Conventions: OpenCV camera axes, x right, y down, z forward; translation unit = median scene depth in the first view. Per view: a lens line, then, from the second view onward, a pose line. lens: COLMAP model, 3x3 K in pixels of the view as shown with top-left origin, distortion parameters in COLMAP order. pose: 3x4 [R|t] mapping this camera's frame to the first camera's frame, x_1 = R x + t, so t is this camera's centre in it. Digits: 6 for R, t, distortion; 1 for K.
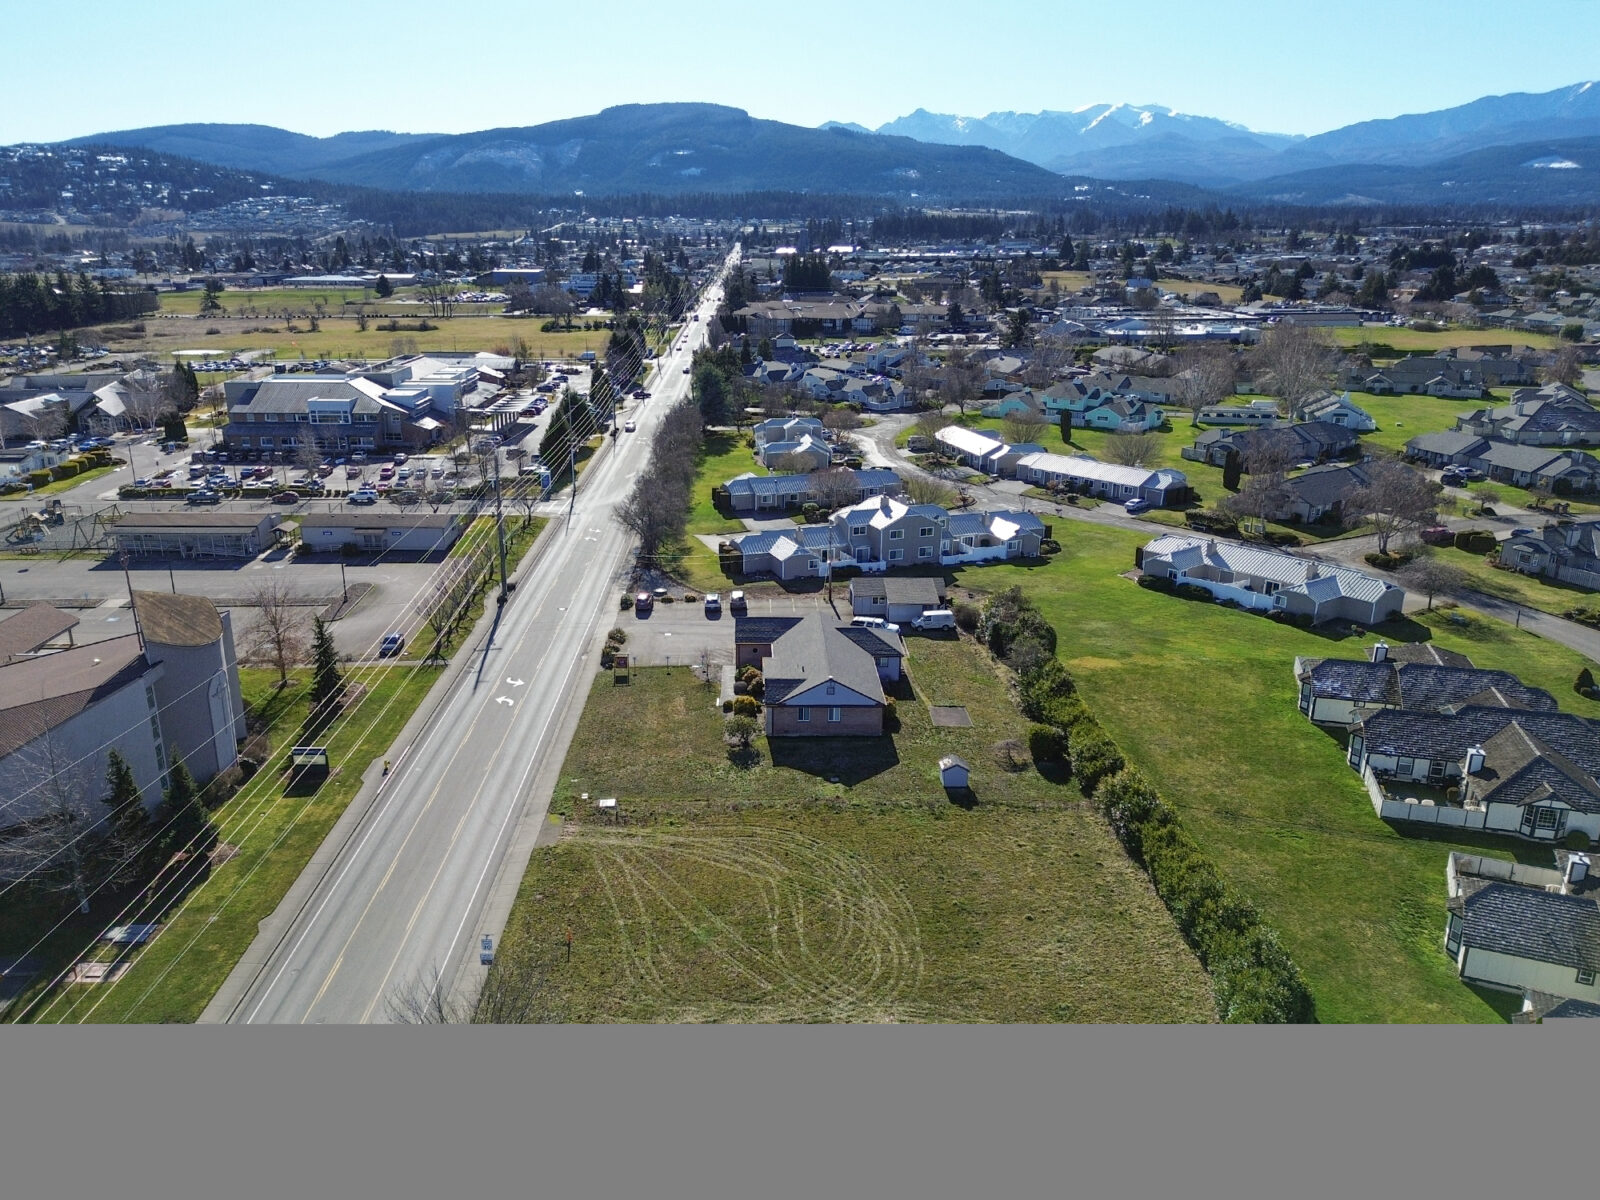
lens RADIAL K [[1223.1, 0, 746.0], [0, 1223.1, 628.6], [0, 0, 1]] dist [0.108006, -0.121314]
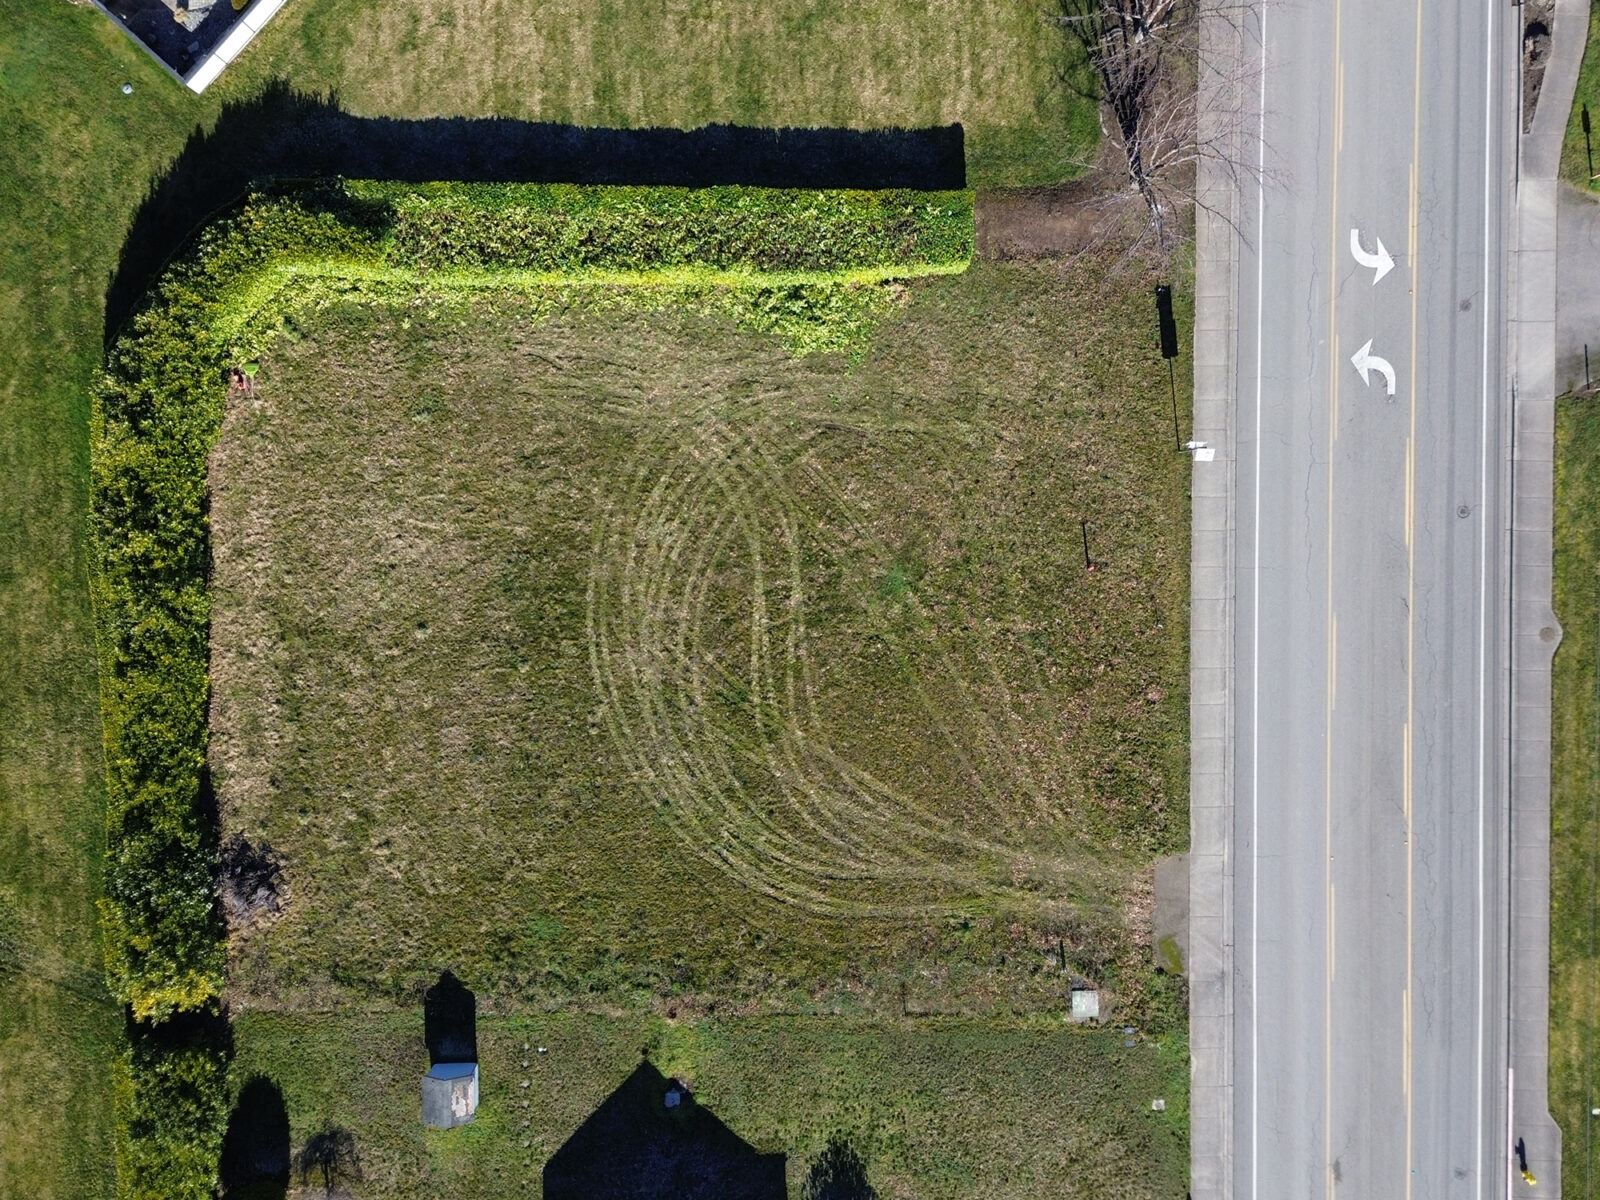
lens RADIAL K [[1118.4, 0, 803.4], [0, 1118.4, 602.0], [0, 0, 1]] dist [0.092246, -0.098028]
pose [[-0.999906, 0.001062, 0.013696, 0.005233], [0.012643, -0.318894, 0.947706, -0.179752], [0.005374, 0.947790, 0.318850, 0.406465]]
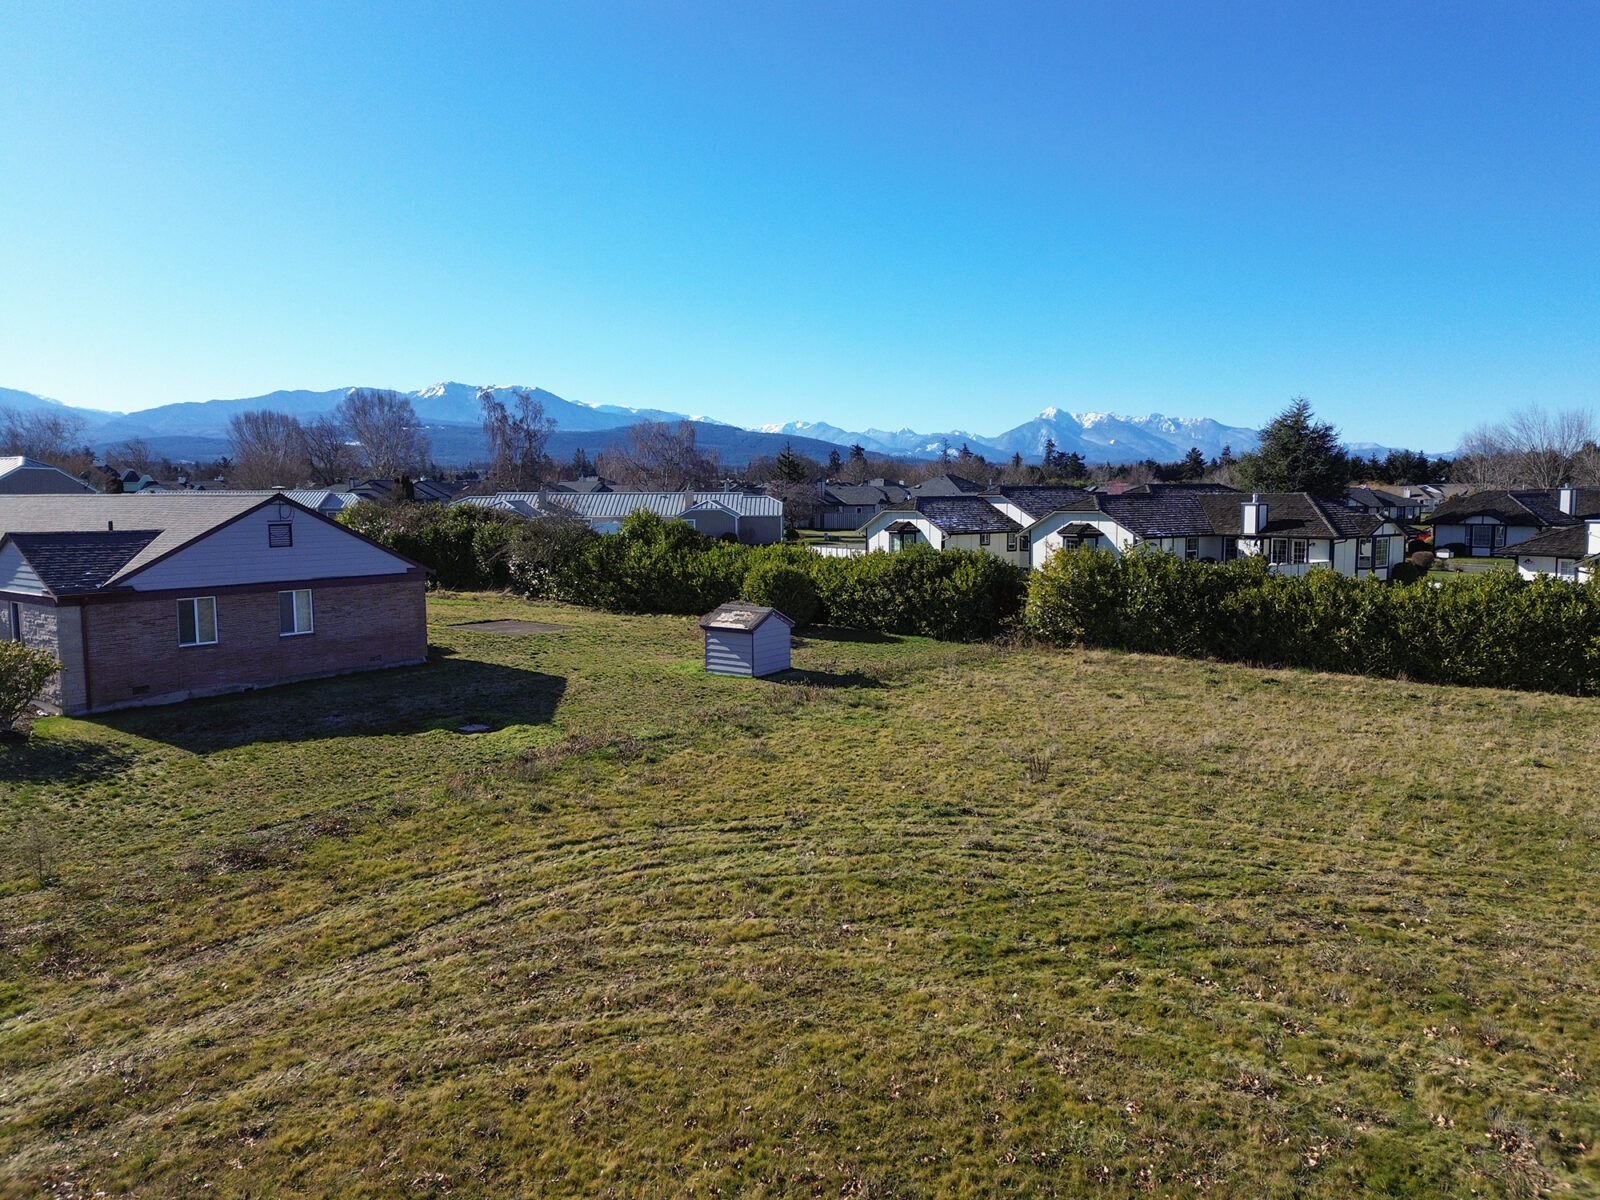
lens RADIAL K [[1118.4, 0, 803.4], [0, 1118.4, 602.0], [0, 0, 1]] dist [0.092246, -0.098028]
pose [[0.599252, -0.079556, 0.796597, -0.060023], [0.248912, 0.964246, -0.090949, 0.089079], [-0.760881, 0.252784, 0.597629, 0.494032]]
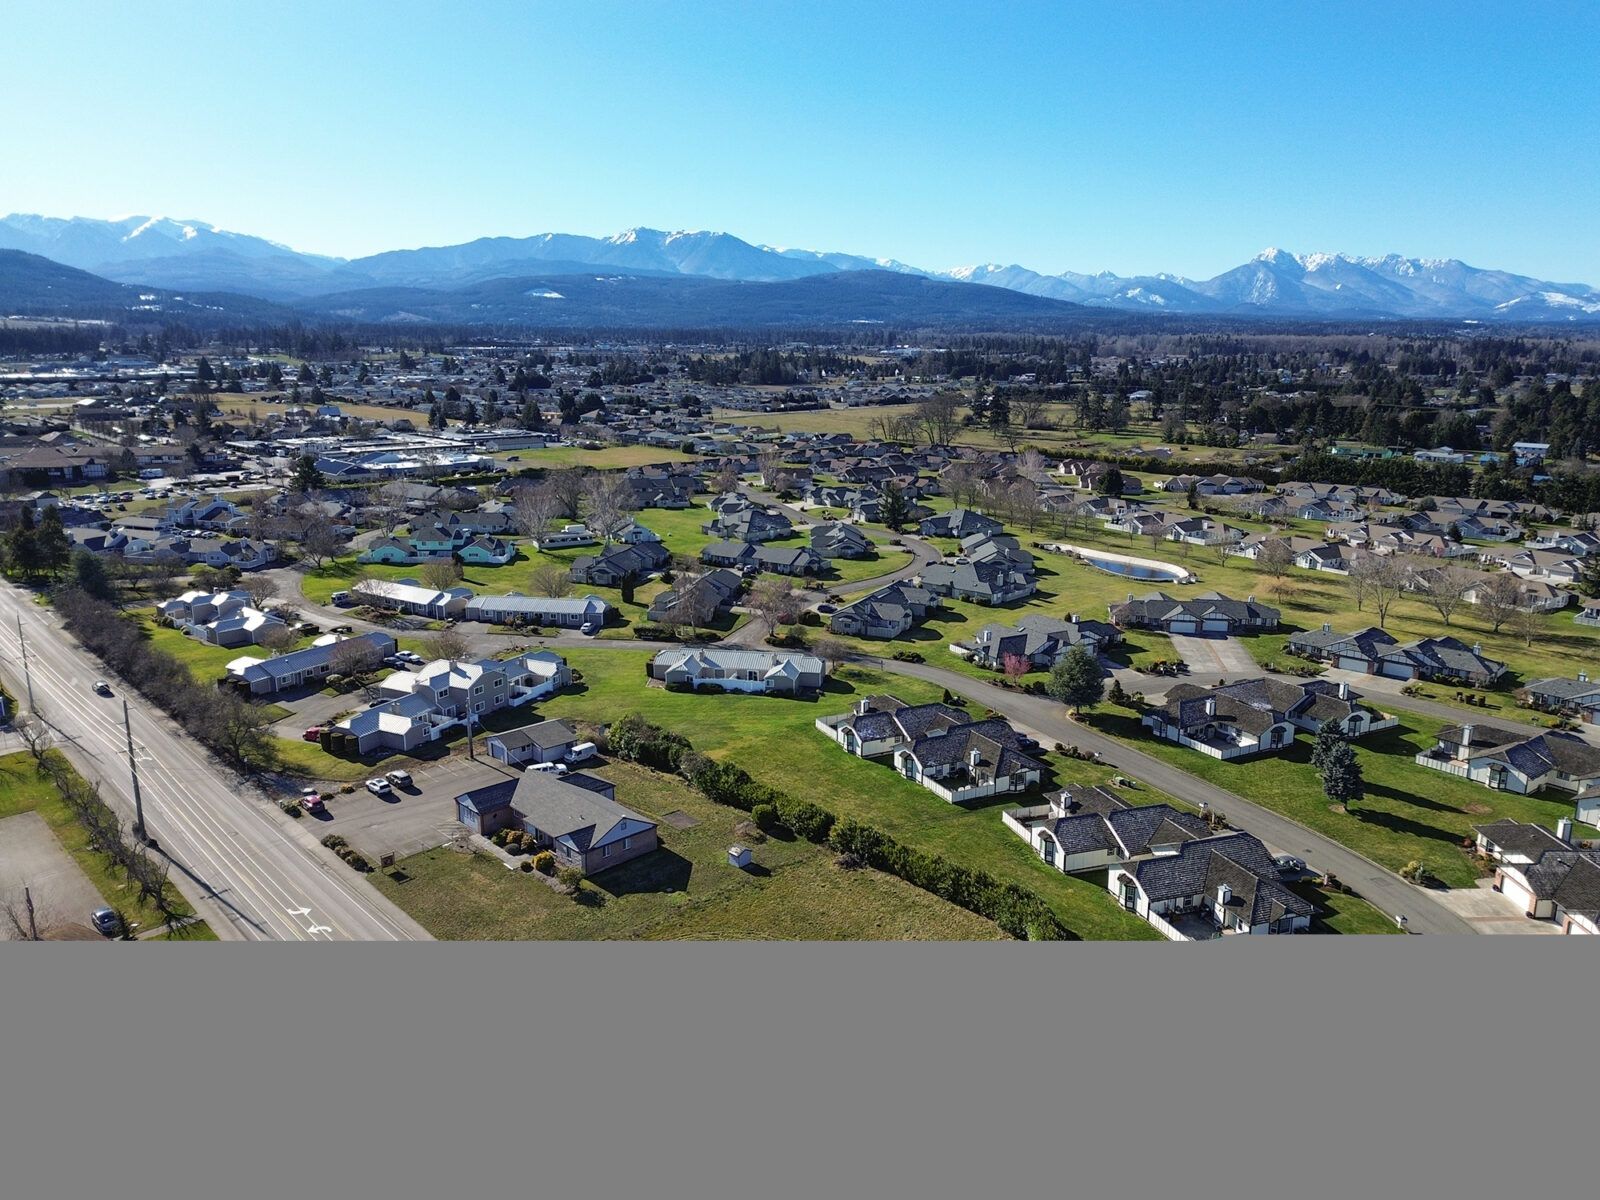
lens RADIAL K [[1118.4, 0, 803.4], [0, 1118.4, 602.0], [0, 0, 1]] dist [0.092246, -0.098028]
pose [[0.720594, -0.154037, 0.676030, -0.387414], [0.207992, 0.978130, 0.001170, -0.099284], [-0.661425, 0.139766, 0.736873, -0.029448]]
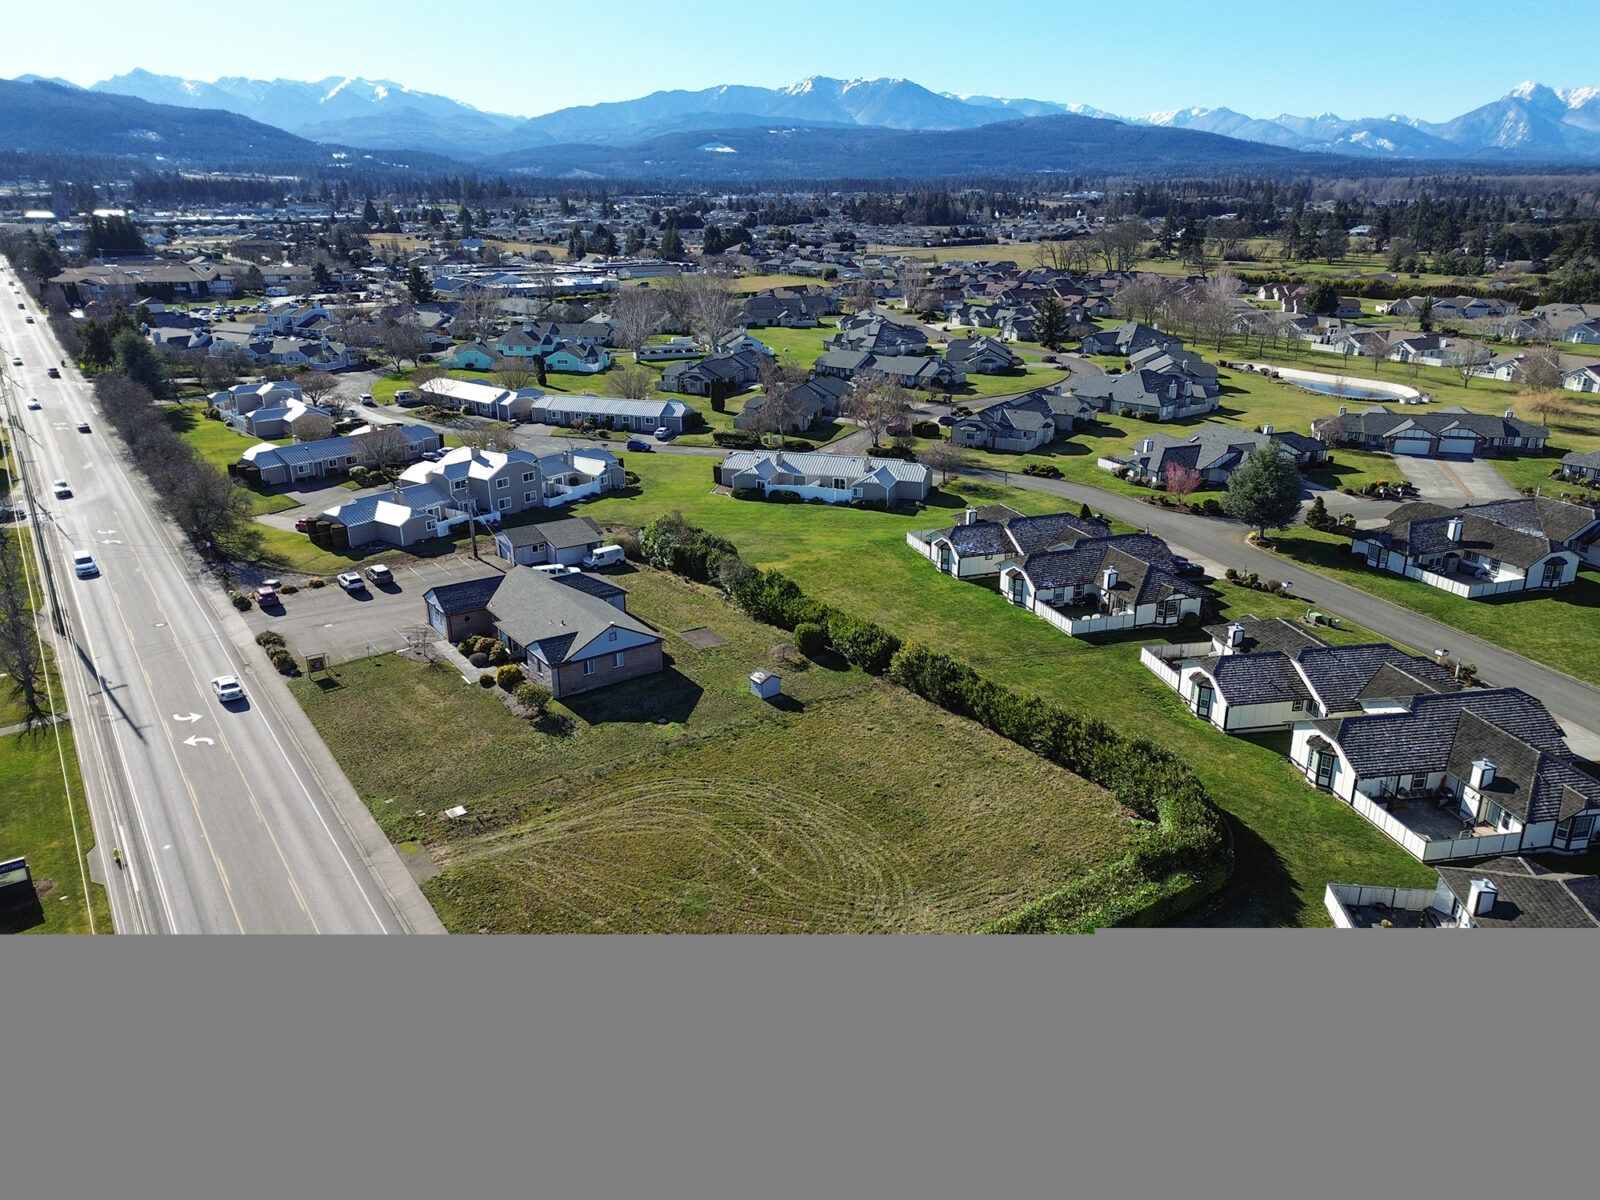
lens RADIAL K [[1118.4, 0, 803.4], [0, 1118.4, 602.0], [0, 0, 1]] dist [0.092246, -0.098028]
pose [[0.815493, -0.197020, 0.544201, -0.196691], [0.180111, 0.979977, 0.084888, -0.017068], [-0.550028, 0.028791, 0.834649, 0.116219]]
